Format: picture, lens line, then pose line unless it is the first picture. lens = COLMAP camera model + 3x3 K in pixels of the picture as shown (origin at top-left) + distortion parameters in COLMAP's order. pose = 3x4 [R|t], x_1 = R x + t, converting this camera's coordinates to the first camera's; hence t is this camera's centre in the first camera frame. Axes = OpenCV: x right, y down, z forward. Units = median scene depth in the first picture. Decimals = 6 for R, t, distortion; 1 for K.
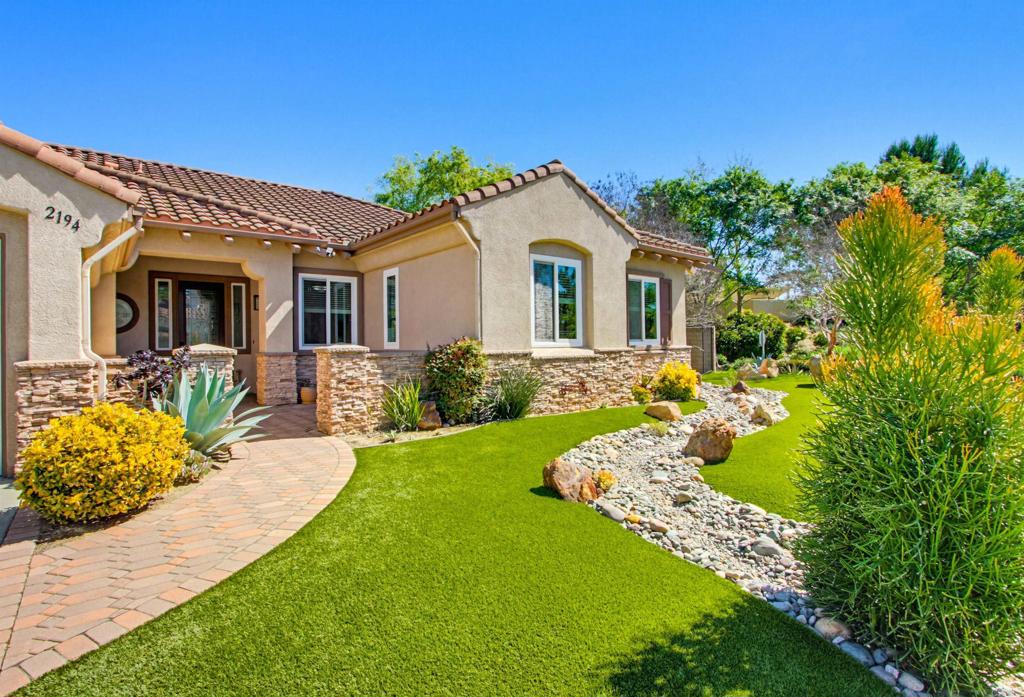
lens RADIAL K [[513.3, 0, 490.1], [0, 513.3, 337.2], [0, 0, 1]] dist [0.000386, -0.000194]
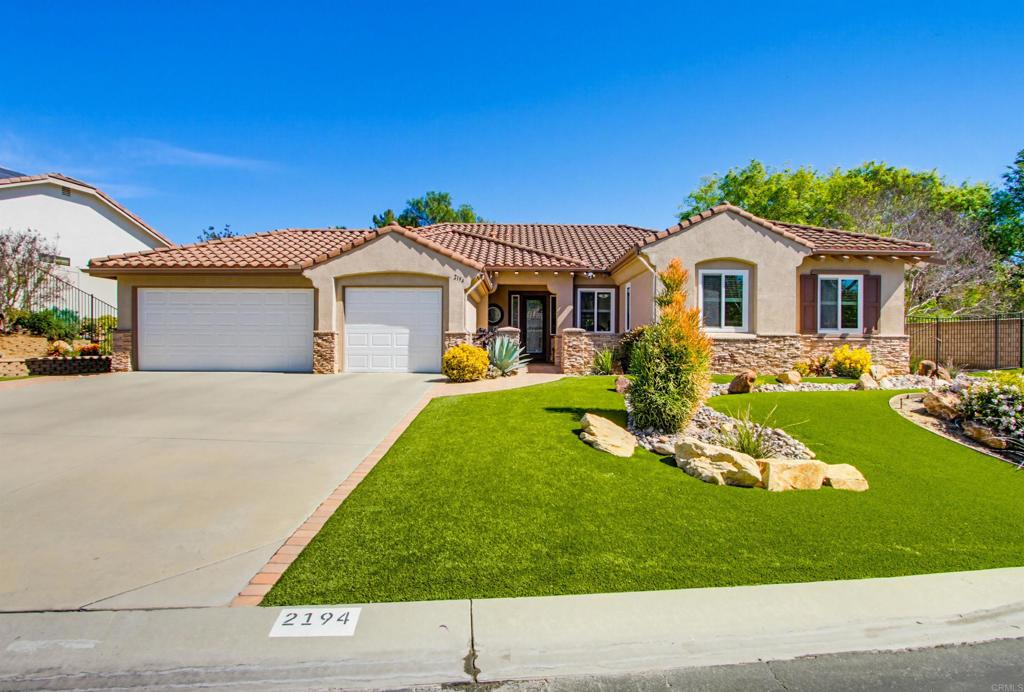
lens RADIAL K [[502.2, 0, 521.6], [0, 502.2, 342.5], [0, 0, 1]] dist [-0.016283, 0.001530]
pose [[0.799420, 0.014633, -0.600595, 0.507306], [-0.007150, 0.999864, 0.014843, 0.030613], [0.600731, -0.007571, 0.799416, -0.452209]]
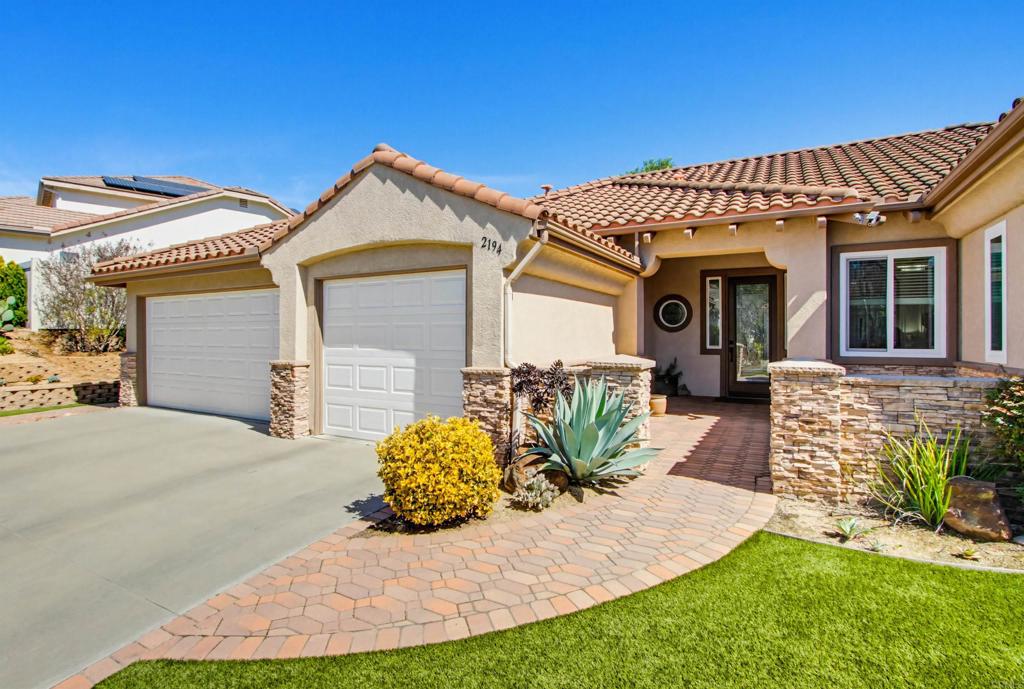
lens RADIAL K [[502.2, 0, 509.2], [0, 502.2, 331.2], [0, 0, 1]] dist [-0.016283, 0.001530]
pose [[0.395611, 0.004428, -0.918408, 0.113019], [0.007463, 0.999940, 0.008036, -0.023212], [0.918388, -0.010033, 0.395554, 0.296626]]
